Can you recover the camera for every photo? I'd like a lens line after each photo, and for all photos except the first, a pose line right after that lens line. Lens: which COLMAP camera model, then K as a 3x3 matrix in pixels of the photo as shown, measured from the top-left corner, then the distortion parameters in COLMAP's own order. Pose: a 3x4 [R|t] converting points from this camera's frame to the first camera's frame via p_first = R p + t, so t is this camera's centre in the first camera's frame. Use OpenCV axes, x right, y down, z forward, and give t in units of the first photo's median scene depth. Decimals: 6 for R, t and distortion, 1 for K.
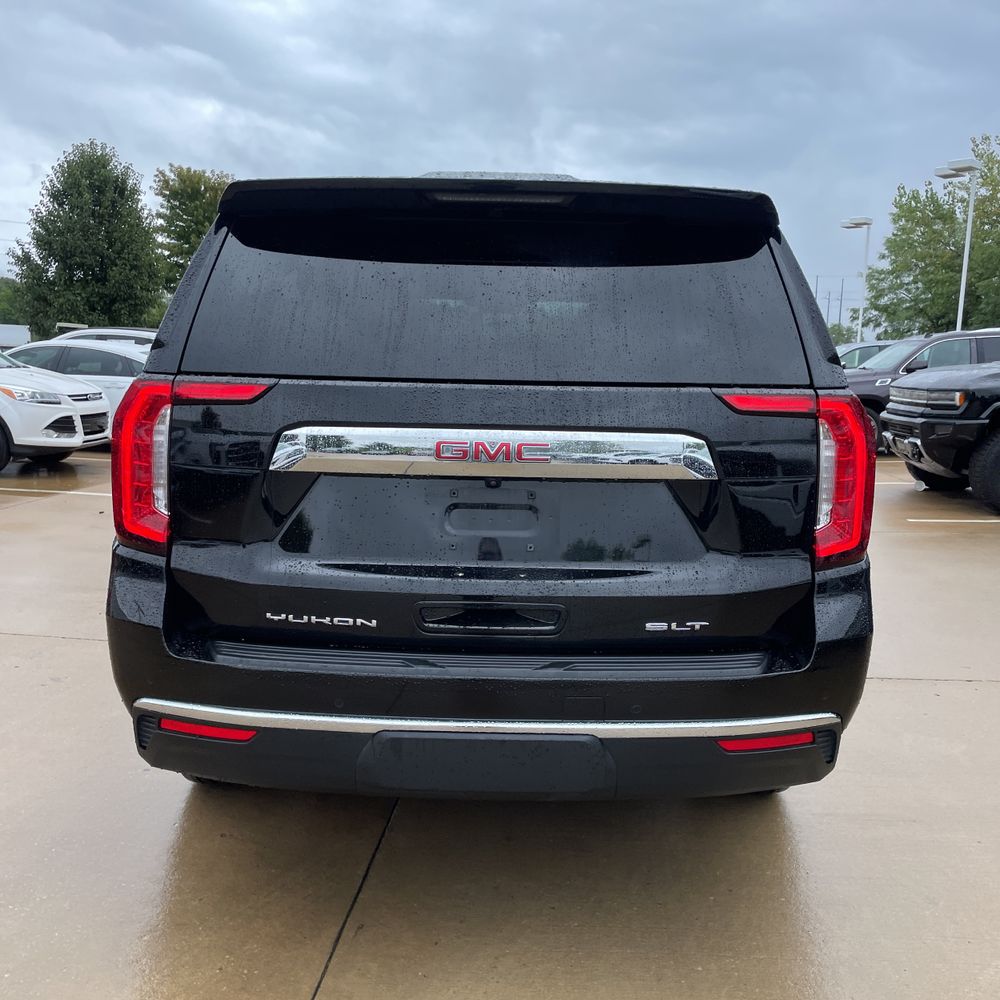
lens RADIAL K [[1050.2, 0, 500.0], [0, 1050.2, 500.0], [0, 0, 1]] dist [0.092842, -0.102695]
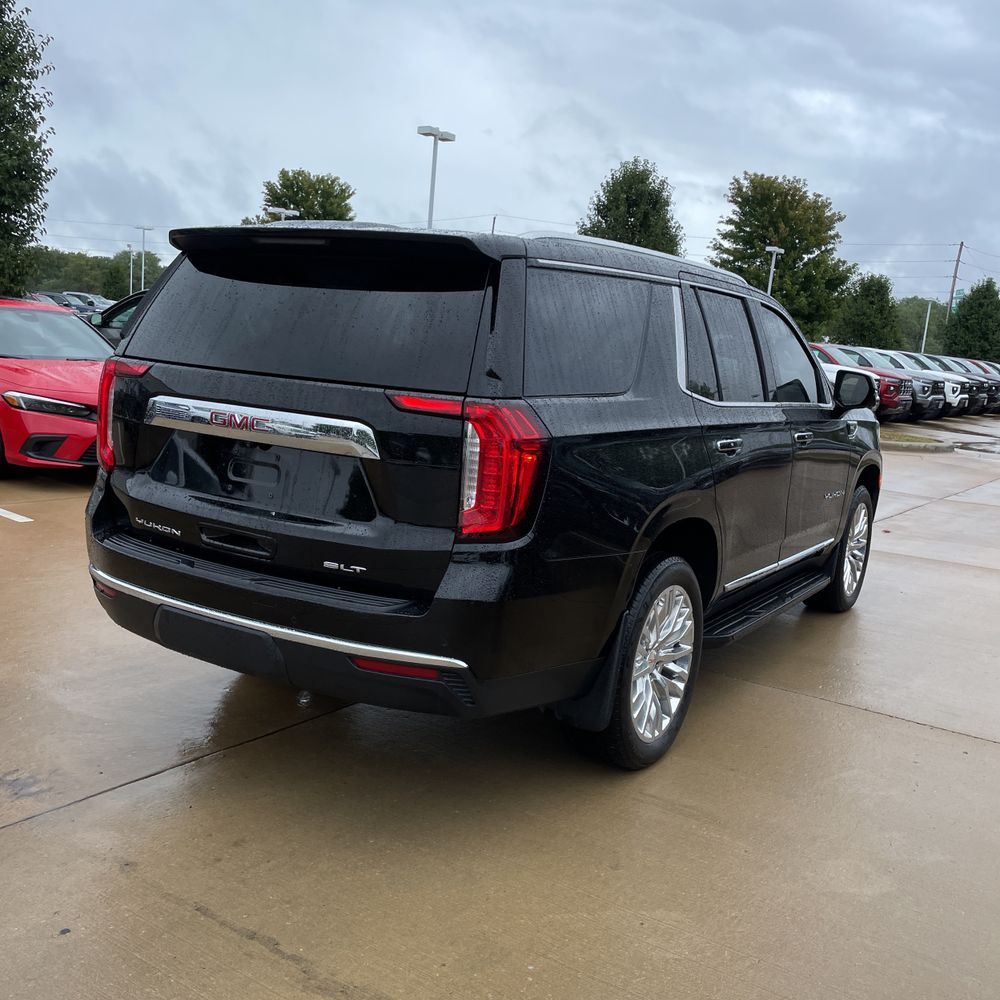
lens RADIAL K [[1050.3, 0, 500.0], [0, 1050.3, 500.0], [0, 0, 1]] dist [0.105201, -0.101970]
pose [[0.852715, 0.122098, -0.507907, 0.100395], [-0.123390, 0.991865, 0.031282, -0.002908], [0.507594, 0.035996, 0.860844, -0.003693]]
